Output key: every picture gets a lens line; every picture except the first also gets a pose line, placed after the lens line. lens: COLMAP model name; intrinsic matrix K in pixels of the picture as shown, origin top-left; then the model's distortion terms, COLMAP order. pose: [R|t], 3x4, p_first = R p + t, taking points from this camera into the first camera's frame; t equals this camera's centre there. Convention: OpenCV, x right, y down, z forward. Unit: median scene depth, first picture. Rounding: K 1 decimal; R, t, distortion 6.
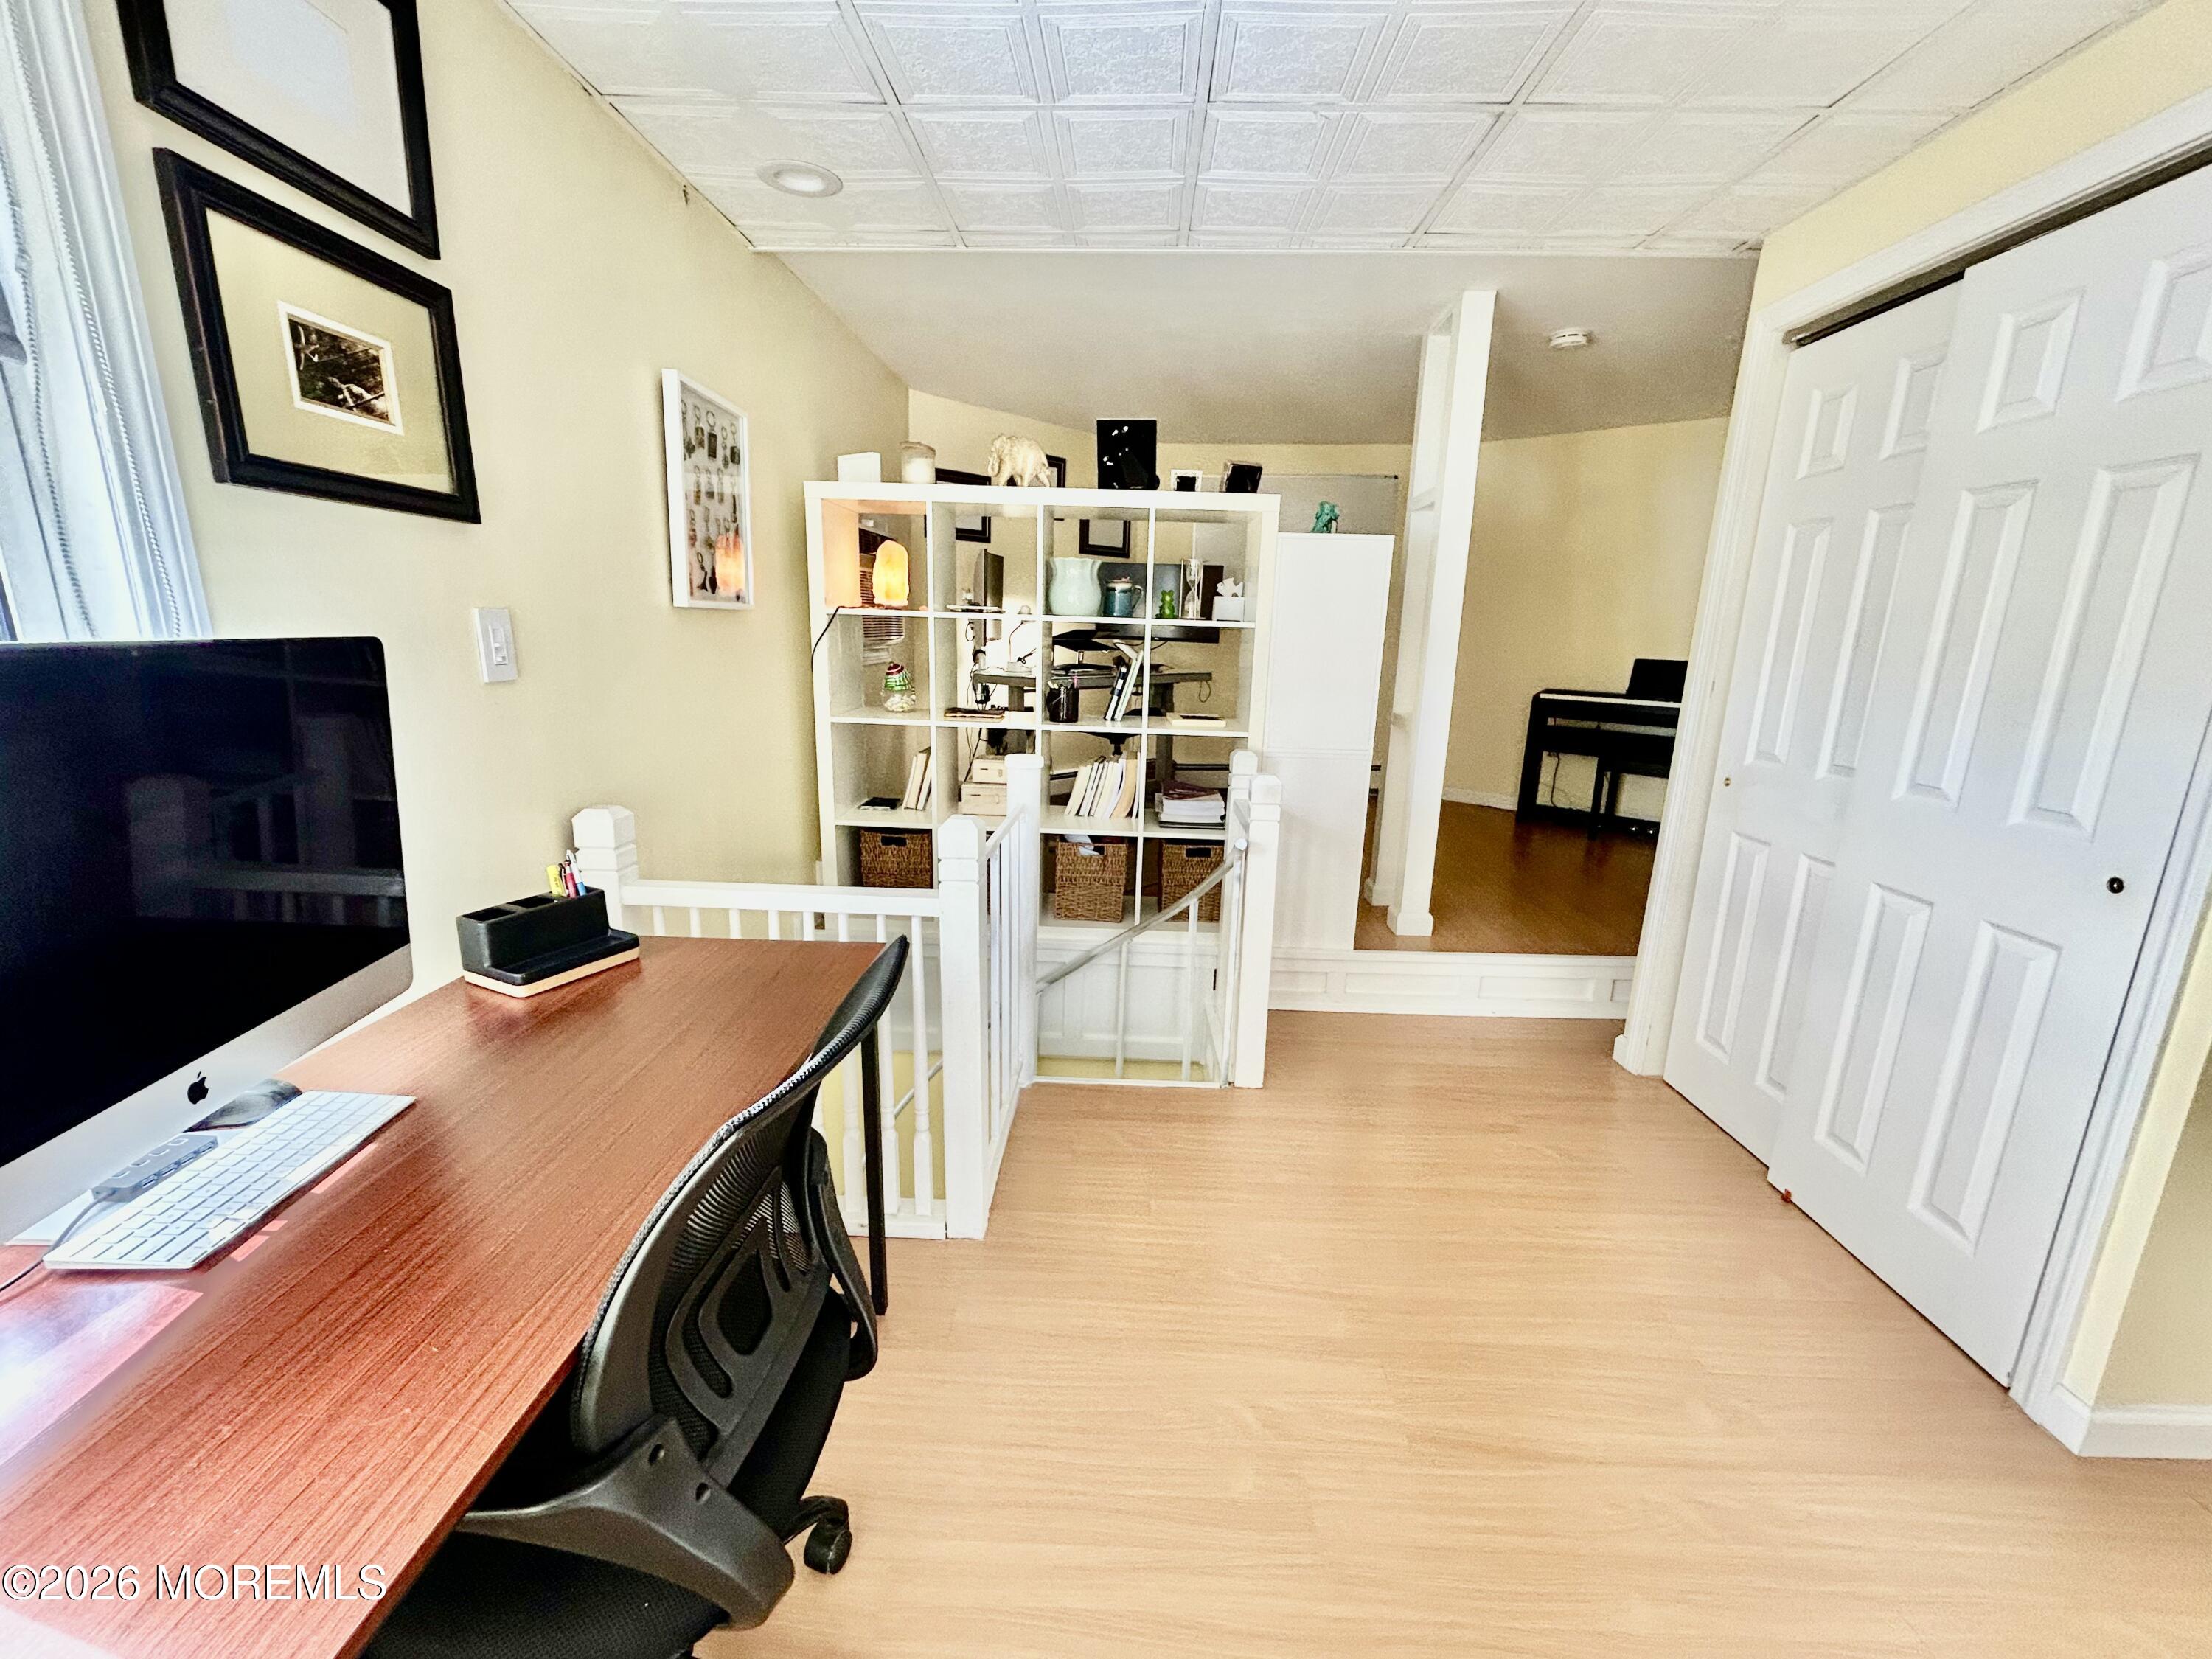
lens RADIAL K [[886.1, 0, 1106.0], [0, 886.1, 829.5], [0, 0, 1]] dist [-0.002446, -0.000595]
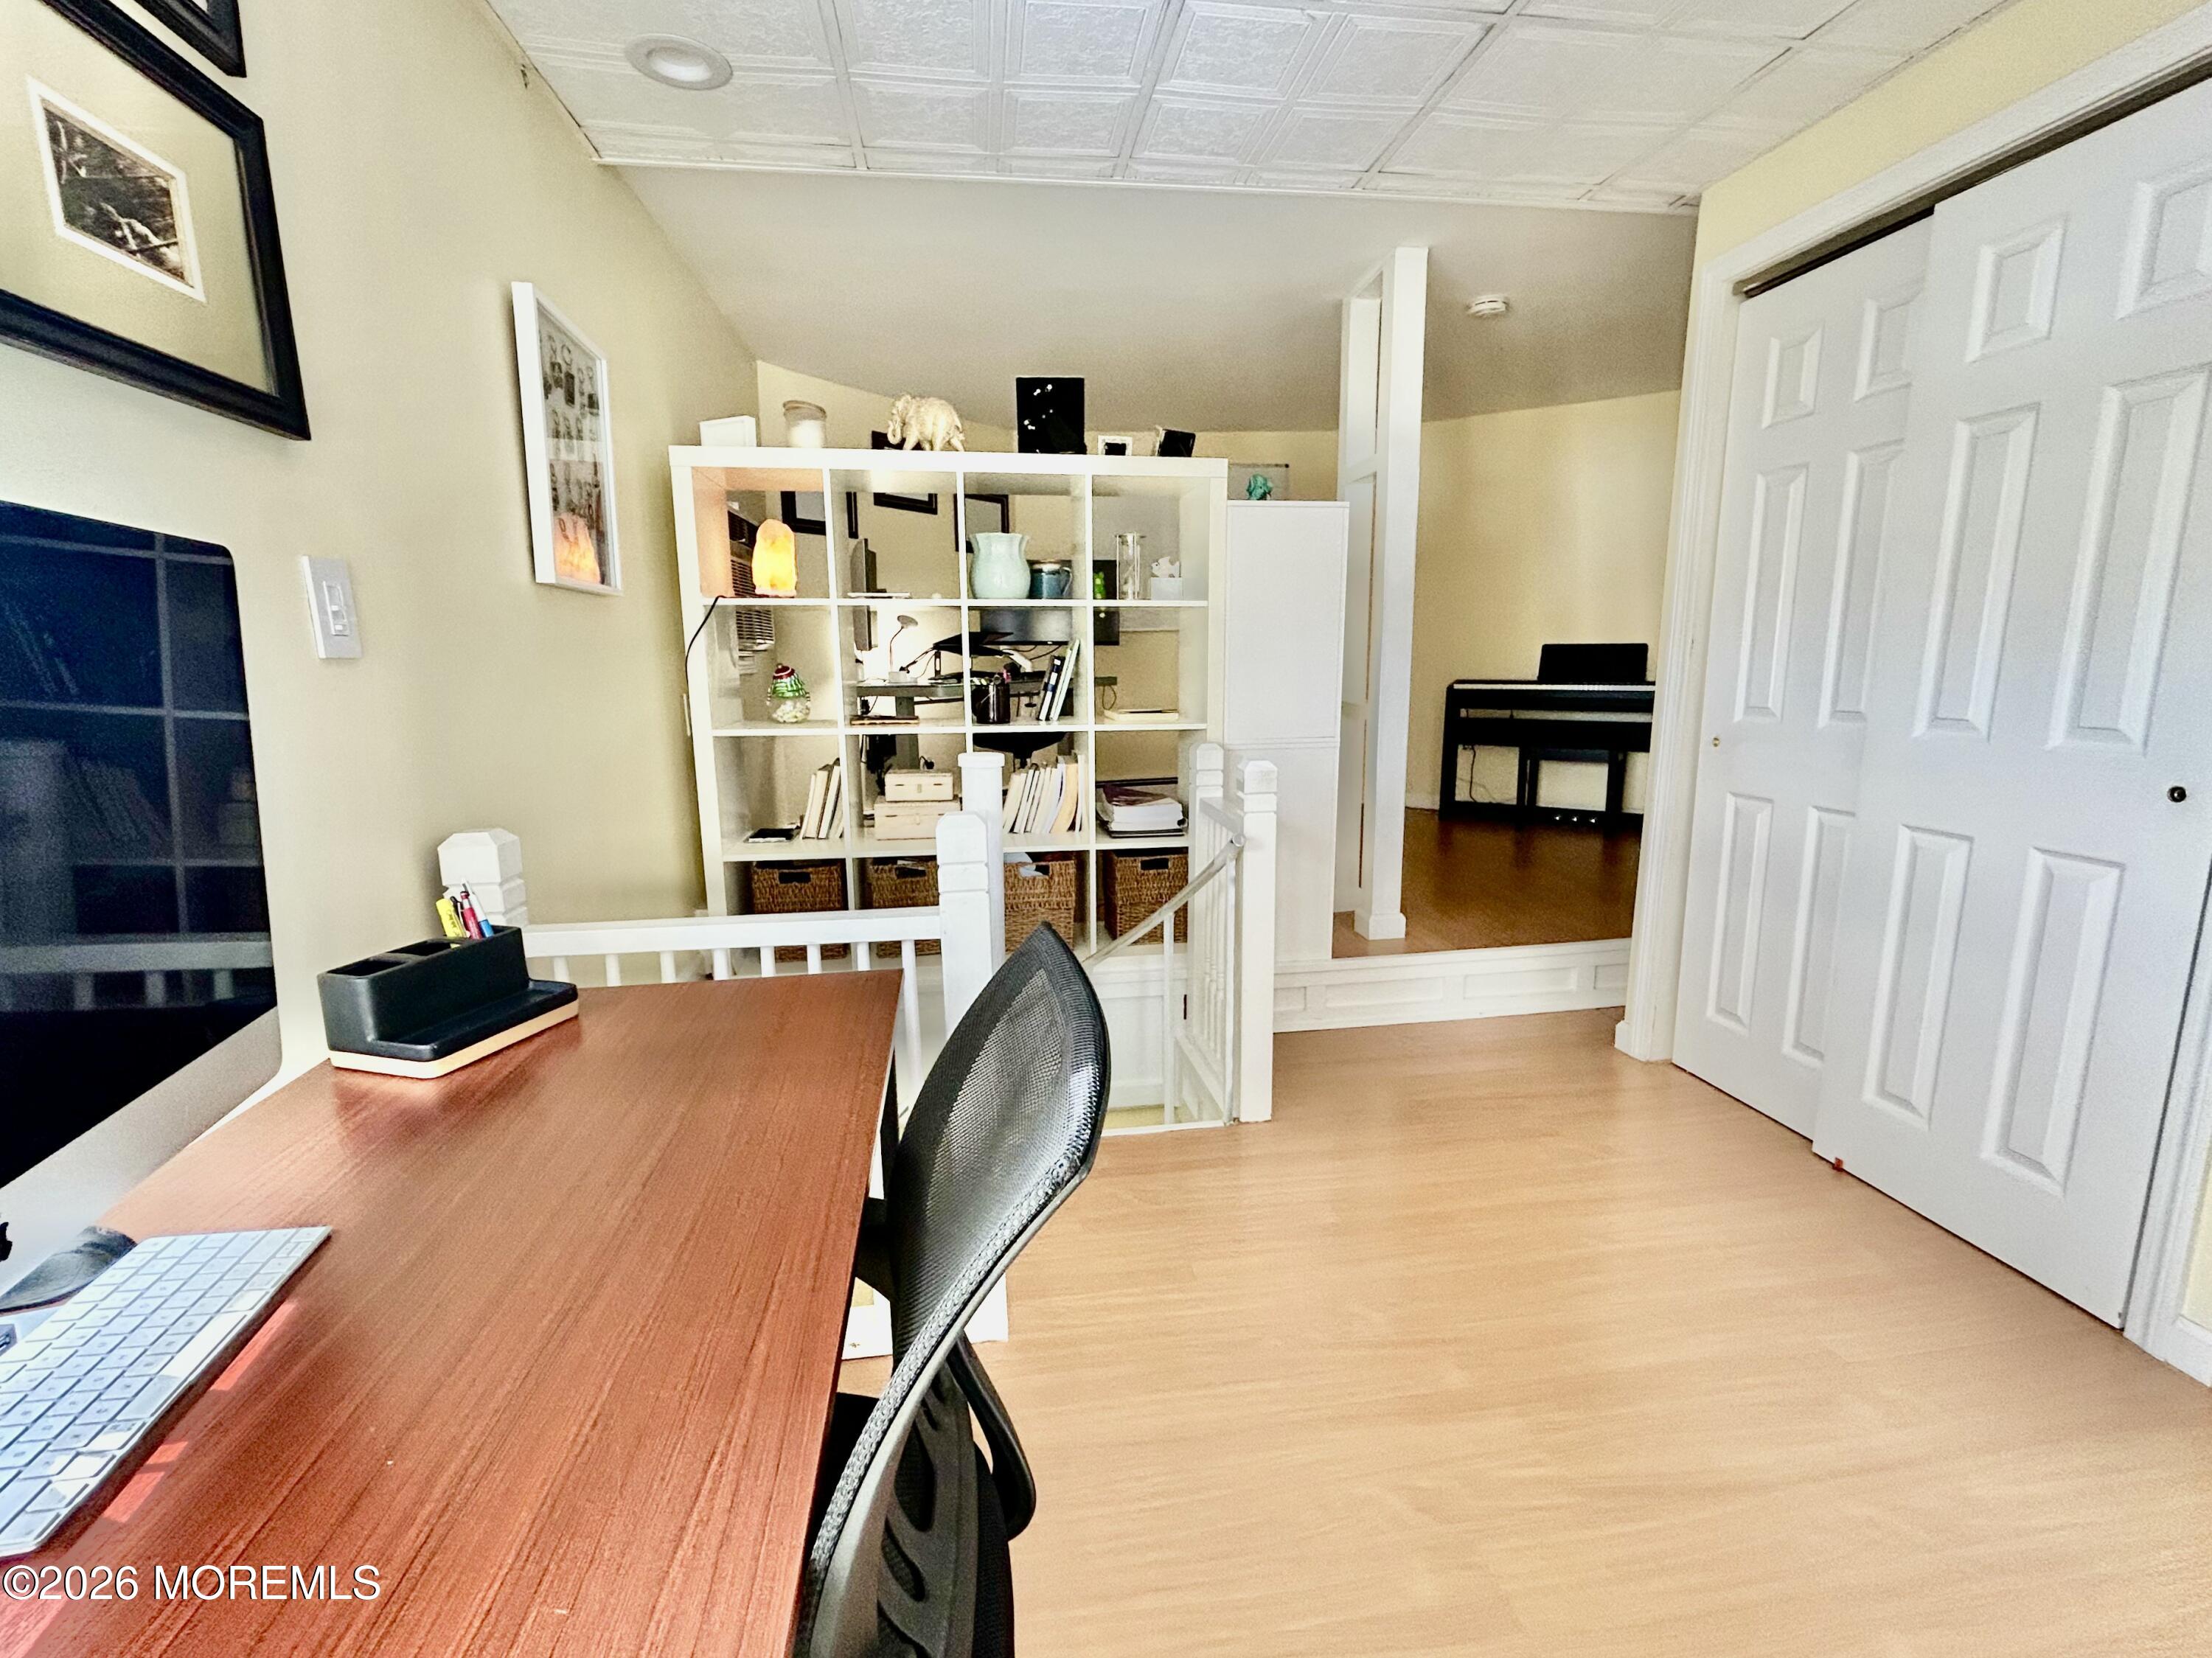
lens RADIAL K [[966.5, 0, 1106.0], [0, 966.5, 829.0], [0, 0, 1]] dist [-0.002484, -0.000808]
pose [[0.984156, -0.066467, 0.164375, -0.137157], [0.073845, 0.996500, -0.039183, 0.034584], [-0.161196, 0.050701, 0.985619, 0.081155]]
